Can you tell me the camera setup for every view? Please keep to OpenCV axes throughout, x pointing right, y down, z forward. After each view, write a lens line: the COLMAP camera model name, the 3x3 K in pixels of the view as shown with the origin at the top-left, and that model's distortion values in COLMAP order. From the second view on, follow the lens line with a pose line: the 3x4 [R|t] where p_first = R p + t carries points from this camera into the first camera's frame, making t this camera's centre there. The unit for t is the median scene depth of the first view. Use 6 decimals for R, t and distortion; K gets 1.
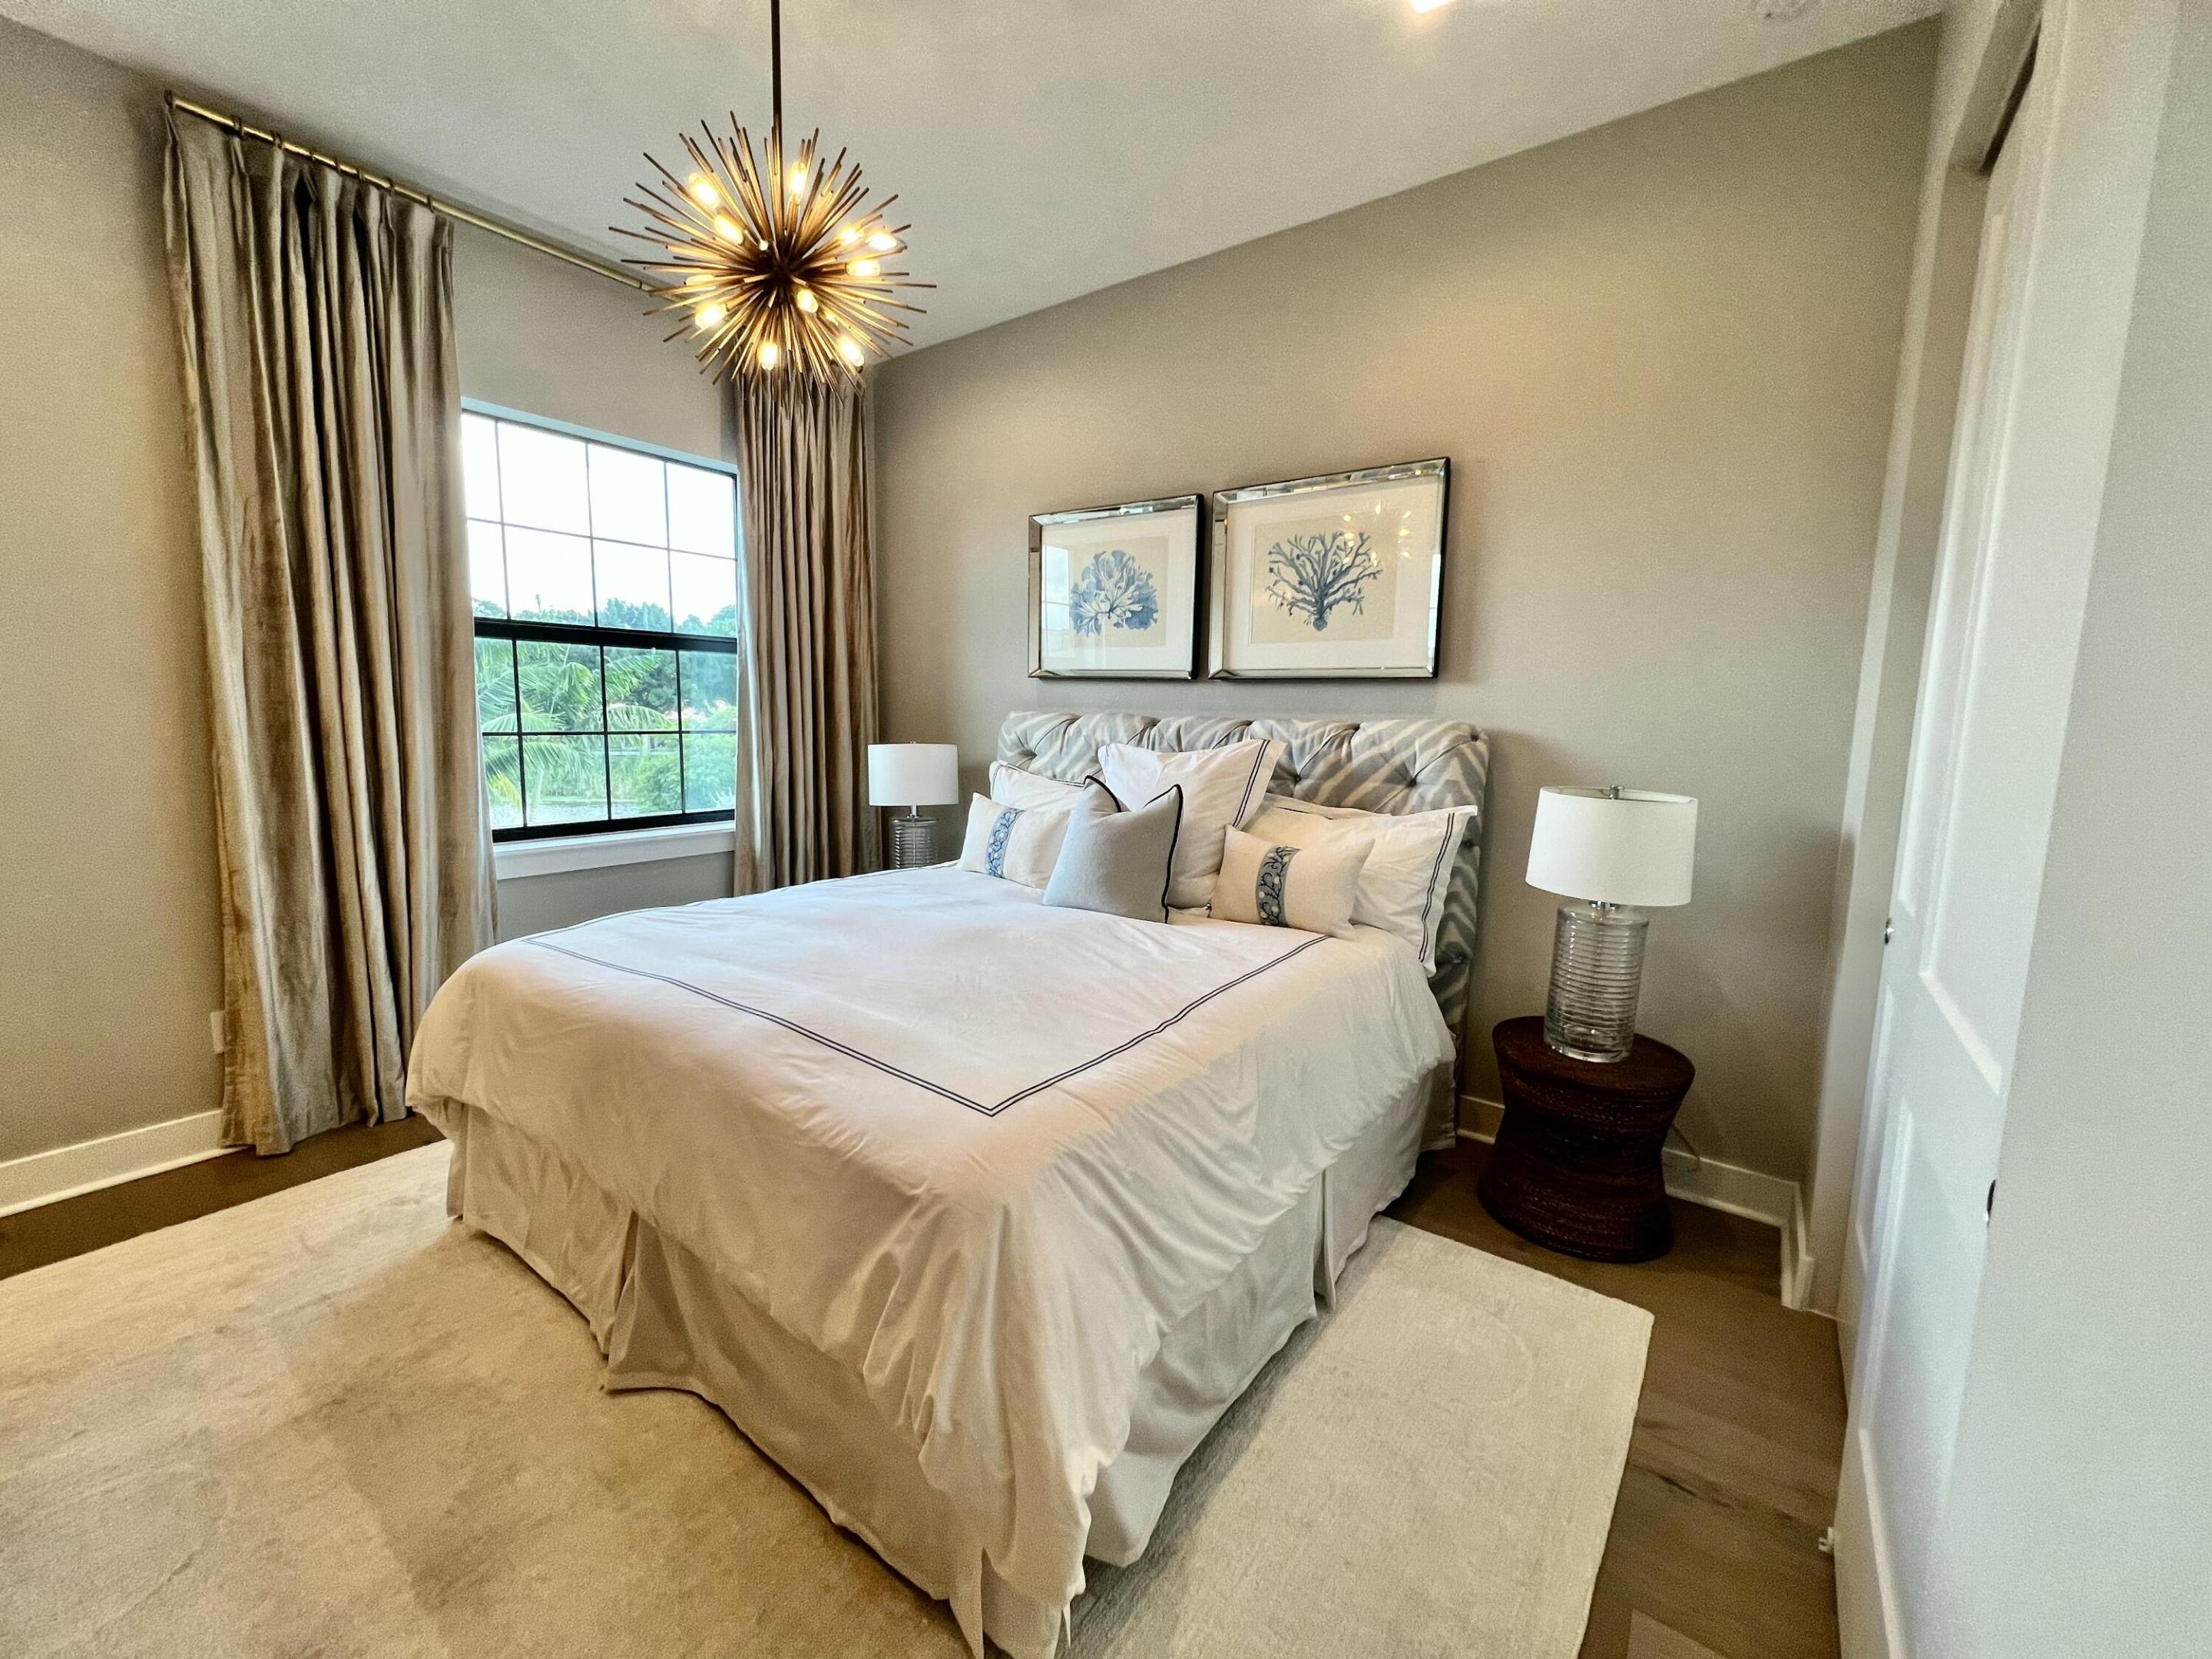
lens RADIAL K [[883.3, 0, 1106.5], [0, 883.3, 825.4], [0, 0, 1]] dist [-0.000198, 0.000373]
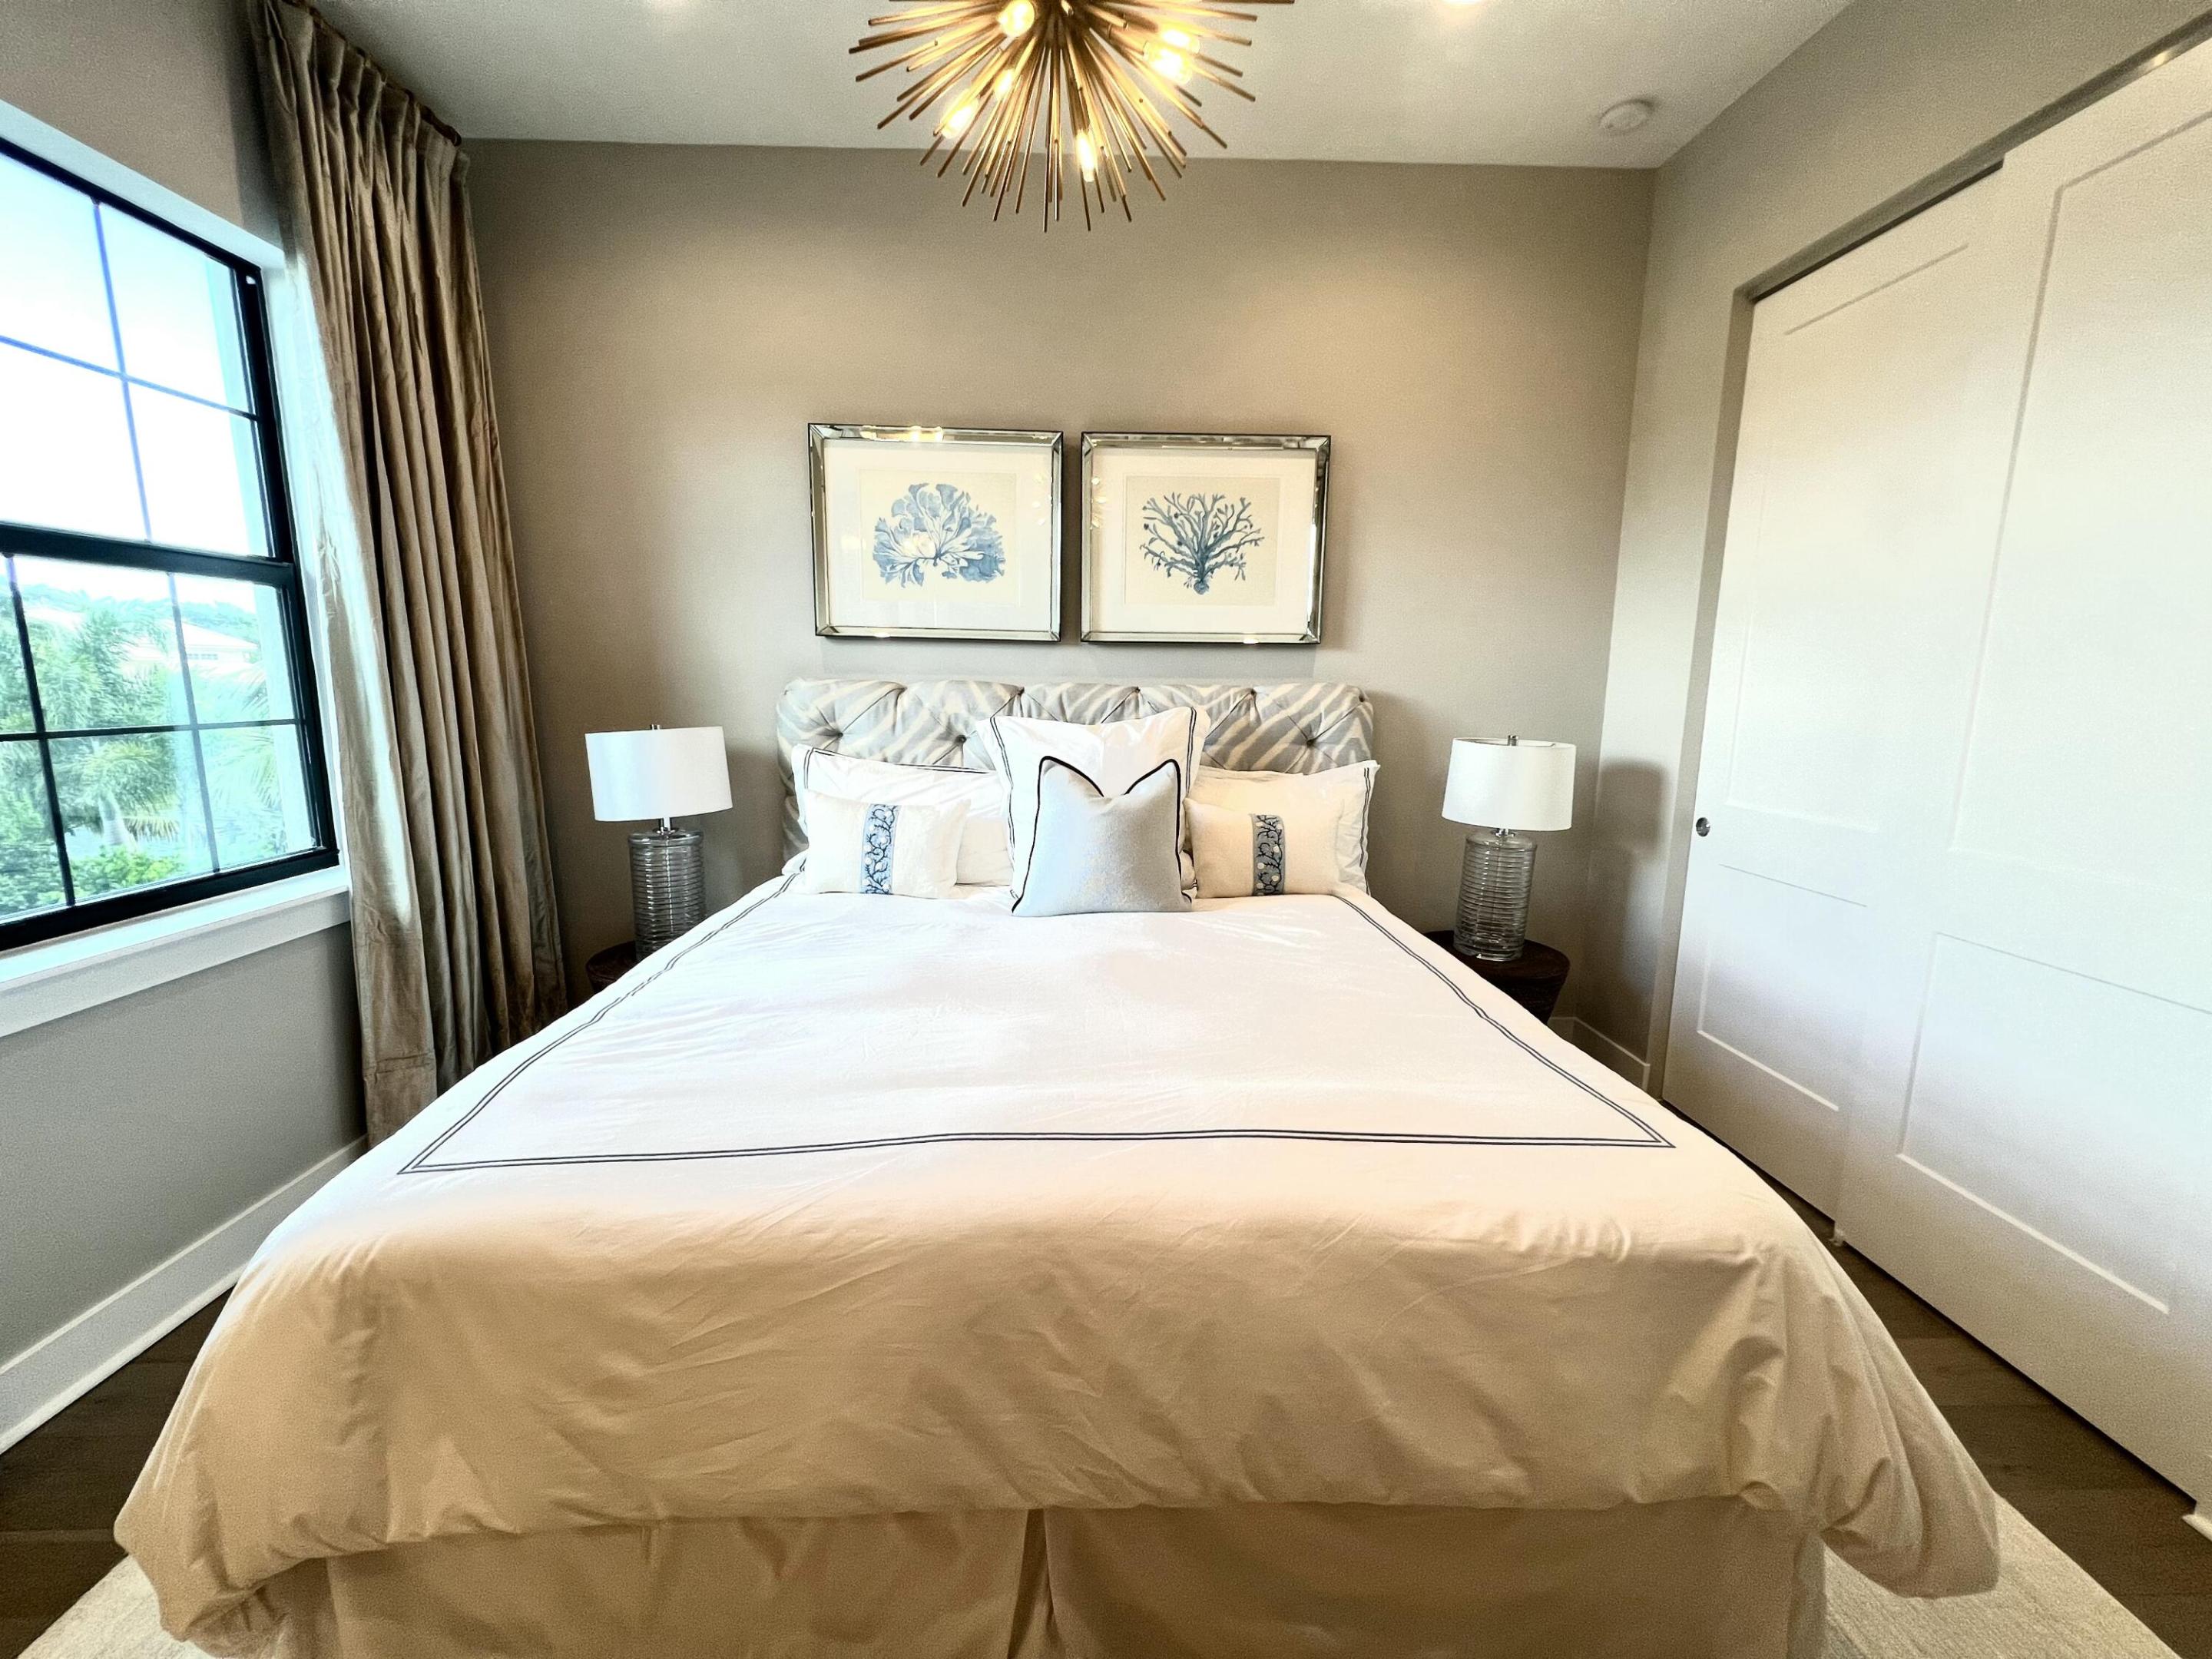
lens RADIAL K [[883.3, 0, 1101.1], [0, 883.3, 823.3], [0, 0, 1]] dist [-0.000198, 0.000373]
pose [[0.787048, -0.113538, 0.606353, -0.481122], [0.087299, 0.993524, 0.072721, -0.047959], [-0.610683, -0.004301, 0.791863, 0.289480]]
